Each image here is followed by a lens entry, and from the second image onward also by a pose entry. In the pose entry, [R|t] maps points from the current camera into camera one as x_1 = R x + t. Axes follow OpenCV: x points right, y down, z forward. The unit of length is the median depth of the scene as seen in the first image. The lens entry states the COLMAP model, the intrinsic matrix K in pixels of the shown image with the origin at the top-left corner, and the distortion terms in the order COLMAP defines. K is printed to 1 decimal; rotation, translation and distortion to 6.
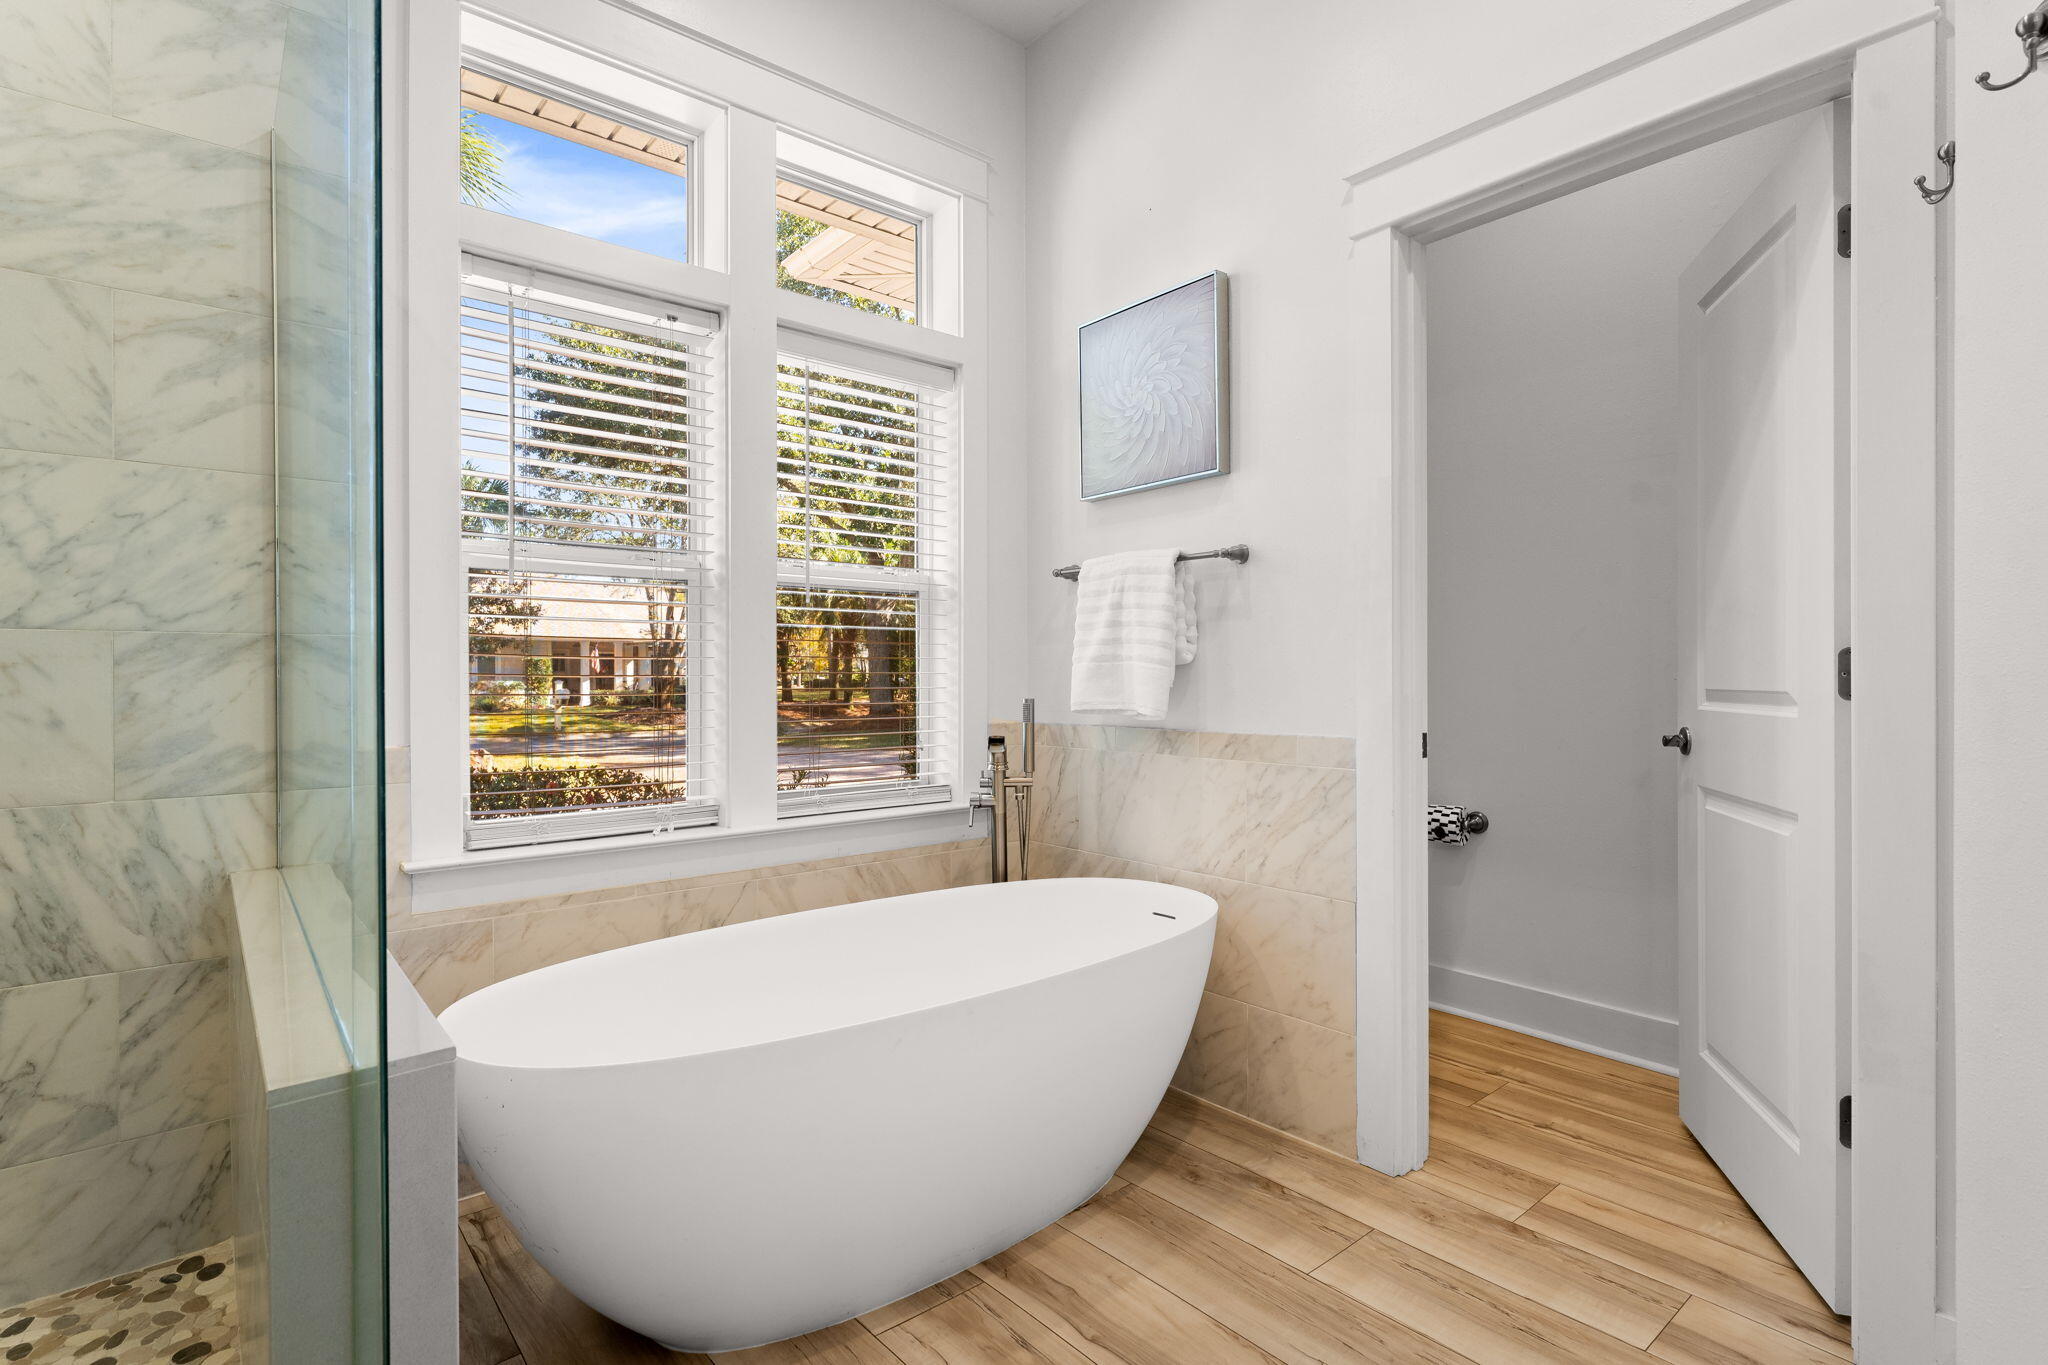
lens RADIAL K [[978.9, 0, 1024.0], [0, 978.9, 682.5], [0, 0, 1]] dist [-0.000348, -0.000383]
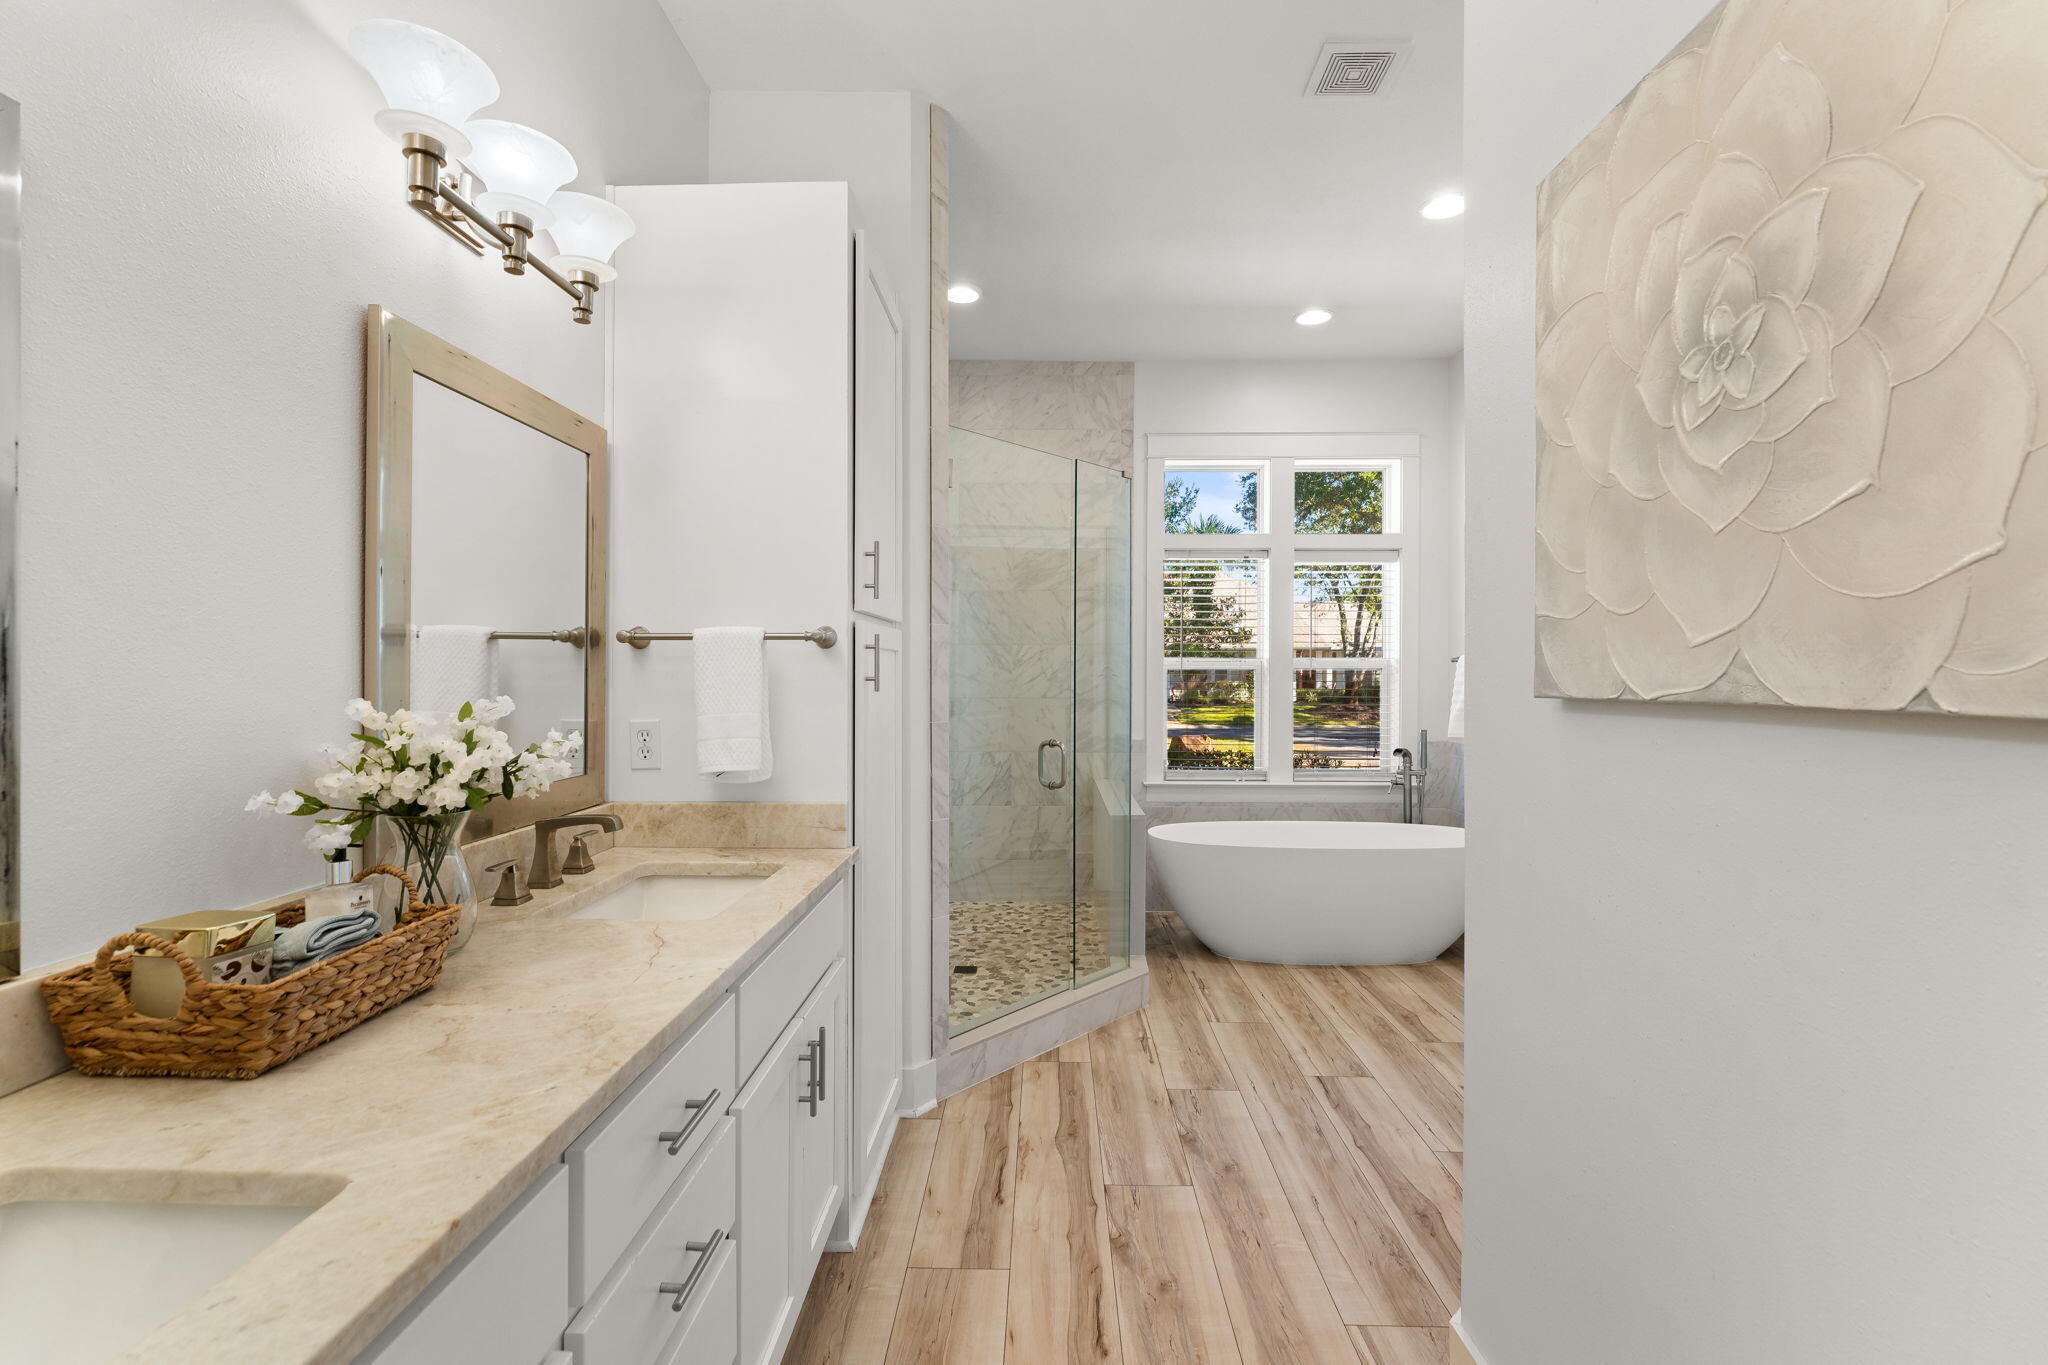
lens RADIAL K [[978.9, 0, 1024.0], [0, 978.9, 682.5], [0, 0, 1]] dist [-0.000348, -0.000383]
pose [[0.751605, 0.014543, -0.659453, 0.673142], [-0.006284, 0.999869, 0.014888, -0.097423], [0.659583, -0.007045, 0.751599, -0.939167]]
